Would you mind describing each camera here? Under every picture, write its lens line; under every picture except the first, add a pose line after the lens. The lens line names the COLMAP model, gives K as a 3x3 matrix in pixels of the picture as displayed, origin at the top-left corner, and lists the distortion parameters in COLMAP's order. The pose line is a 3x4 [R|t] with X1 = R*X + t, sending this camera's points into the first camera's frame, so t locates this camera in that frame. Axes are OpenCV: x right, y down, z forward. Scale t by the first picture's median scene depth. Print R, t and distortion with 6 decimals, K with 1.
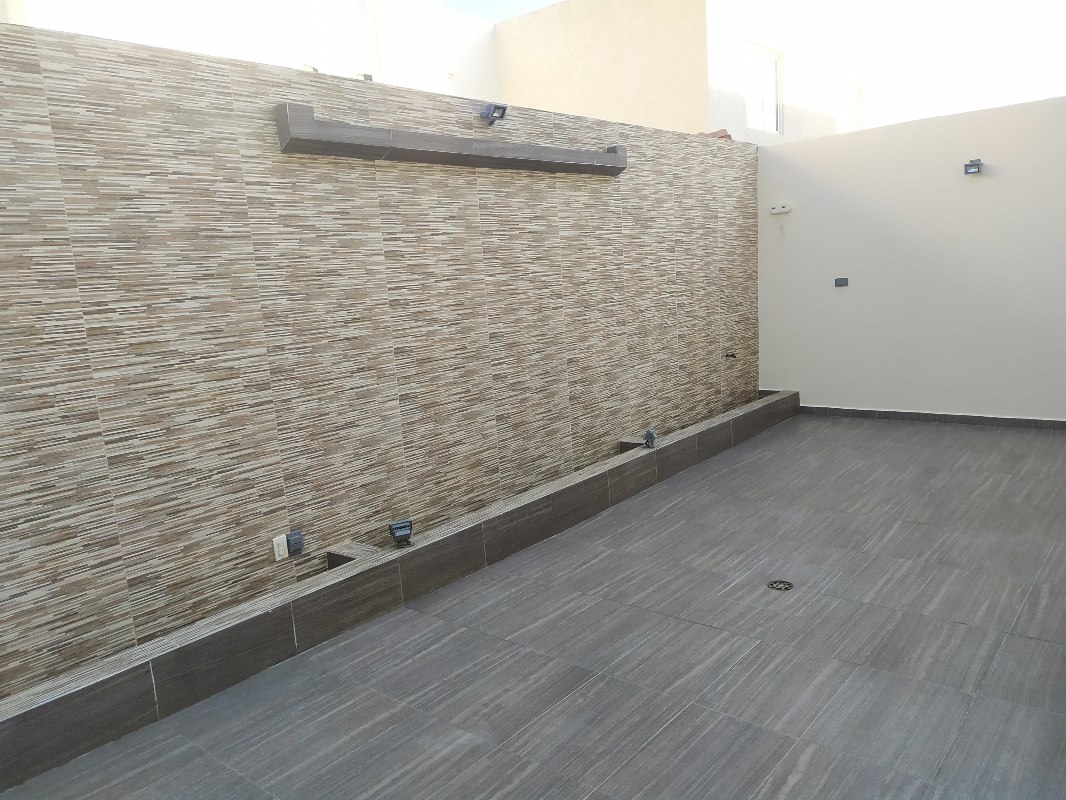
lens RADIAL K [[802.4, 0, 533.6], [0, 802.4, 400.5], [0, 0, 1]] dist [0.010487, -0.001319]
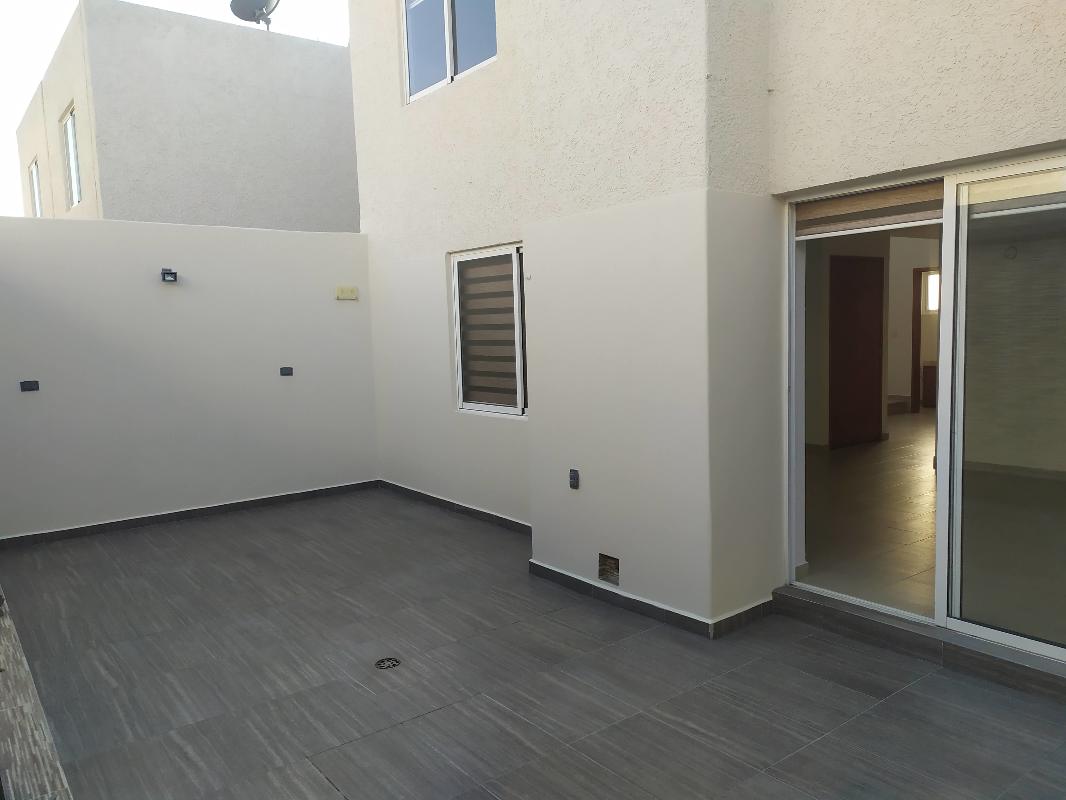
lens RADIAL K [[802.4, 0, 533.7], [0, 802.4, 400.8], [0, 0, 1]] dist [0.010487, -0.001319]
pose [[0.219283, -0.030017, 0.975199, -0.554301], [0.180897, 0.983447, -0.010405, -0.043562], [-0.958745, 0.178692, 0.221083, 0.485829]]
